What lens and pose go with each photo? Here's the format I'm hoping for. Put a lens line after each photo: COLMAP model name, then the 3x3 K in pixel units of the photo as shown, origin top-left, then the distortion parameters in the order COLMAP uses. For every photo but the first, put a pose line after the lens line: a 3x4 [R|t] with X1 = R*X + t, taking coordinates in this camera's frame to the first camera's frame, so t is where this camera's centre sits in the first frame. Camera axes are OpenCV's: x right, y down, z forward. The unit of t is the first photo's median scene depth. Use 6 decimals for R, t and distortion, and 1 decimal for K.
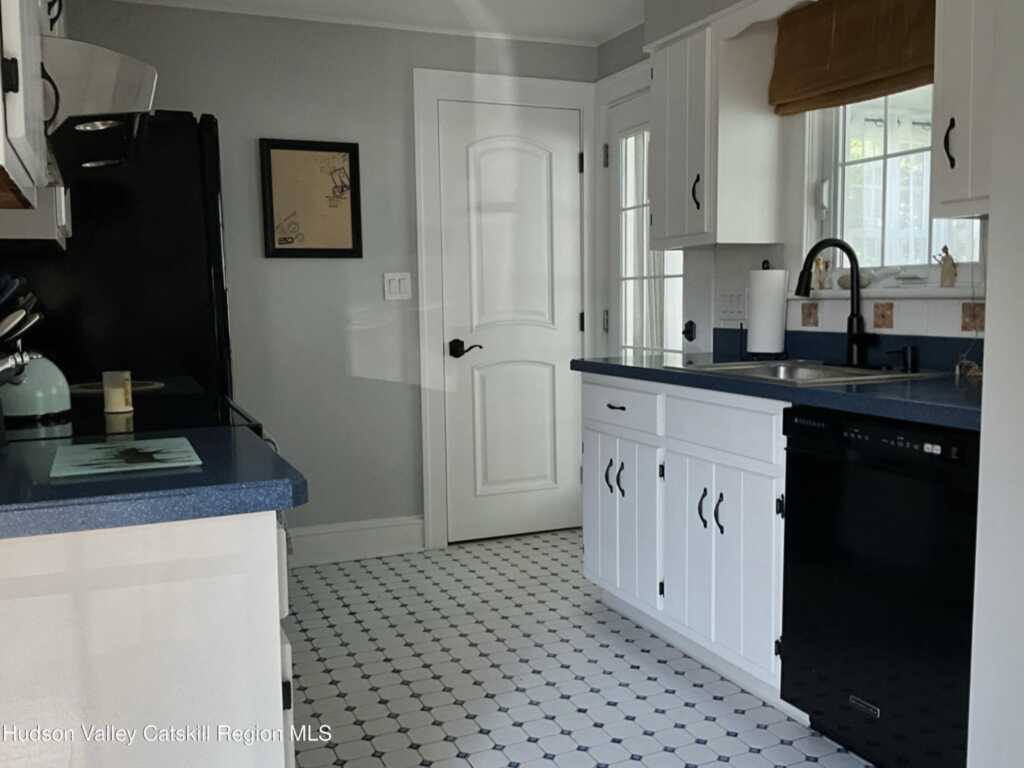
lens RADIAL K [[881.5, 0, 512.0], [0, 881.5, 384.0], [0, 0, 1]] dist [0.098376, -0.199247]
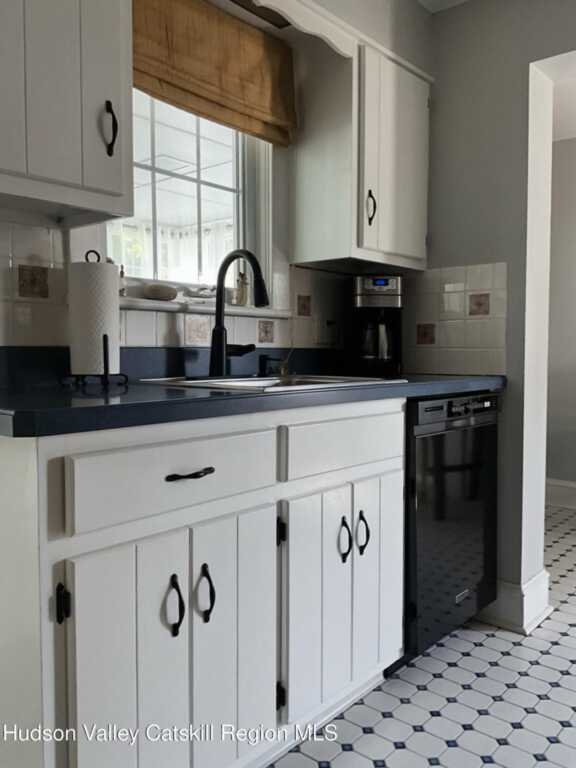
lens RADIAL K [[661.1, 0, 290.4], [0, 661.1, 382.7], [0, 0, 1]] dist [0.098376, -0.199247]
pose [[-0.468184, -0.031553, 0.883068, -0.248424], [0.084198, 0.993222, 0.080128, -0.052315], [-0.879611, 0.111867, -0.462354, 0.984483]]
